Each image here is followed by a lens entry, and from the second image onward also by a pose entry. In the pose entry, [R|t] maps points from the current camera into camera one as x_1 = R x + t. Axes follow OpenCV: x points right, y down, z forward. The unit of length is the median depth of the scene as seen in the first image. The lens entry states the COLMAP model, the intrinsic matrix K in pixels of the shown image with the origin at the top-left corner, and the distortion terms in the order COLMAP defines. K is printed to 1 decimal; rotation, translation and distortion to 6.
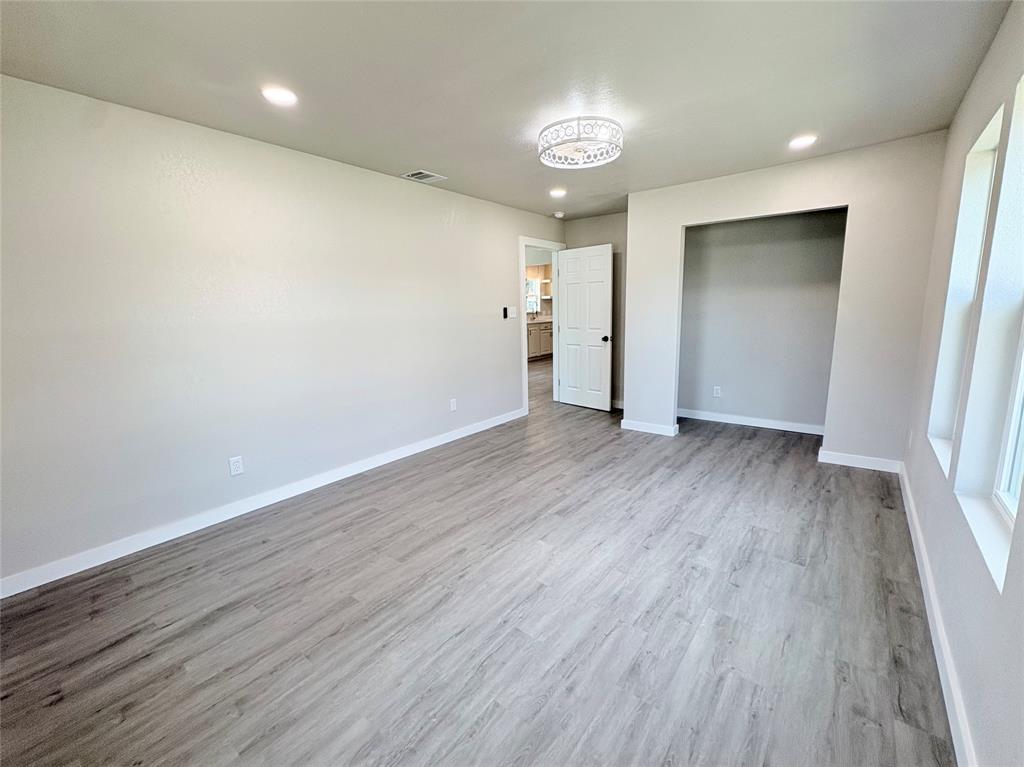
lens RADIAL K [[414.6, 0, 520.4], [0, 414.6, 381.2], [0, 0, 1]] dist [0.001549, 0.000088]
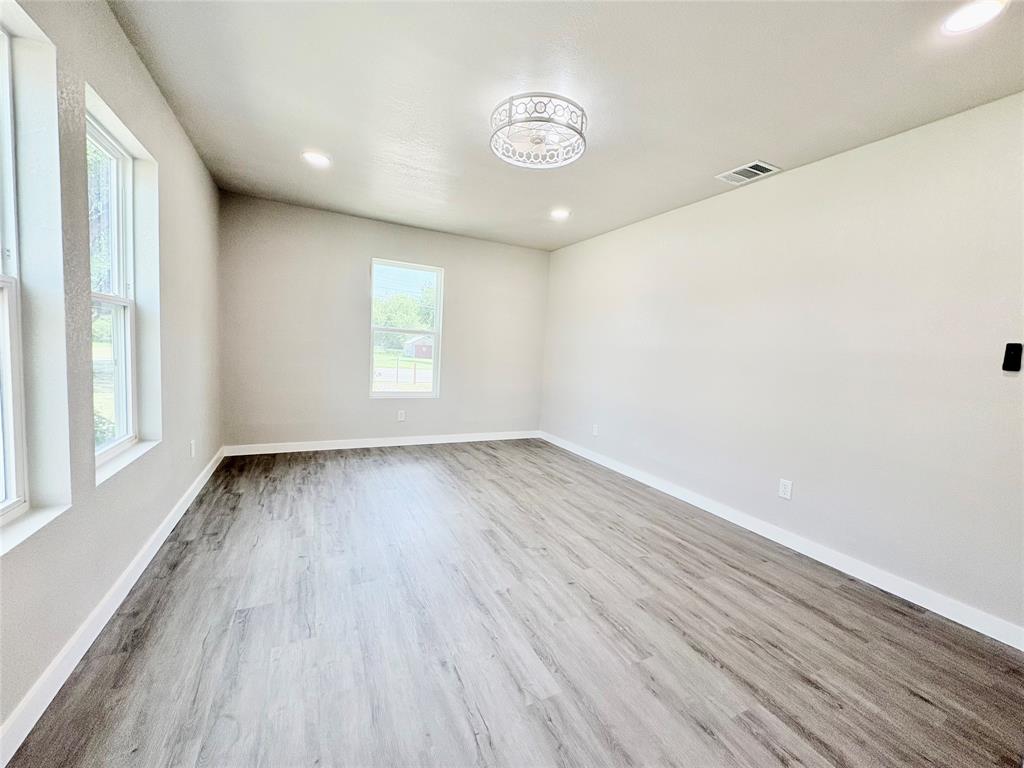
lens RADIAL K [[414.6, 0, 519.7], [0, 414.6, 382.6], [0, 0, 1]] dist [0.001549, 0.000088]
pose [[-0.413909, 0.078249, -0.906949, 0.896704], [-0.205862, 0.962443, 0.176987, -0.200921], [0.886736, 0.259962, -0.382256, 1.305059]]
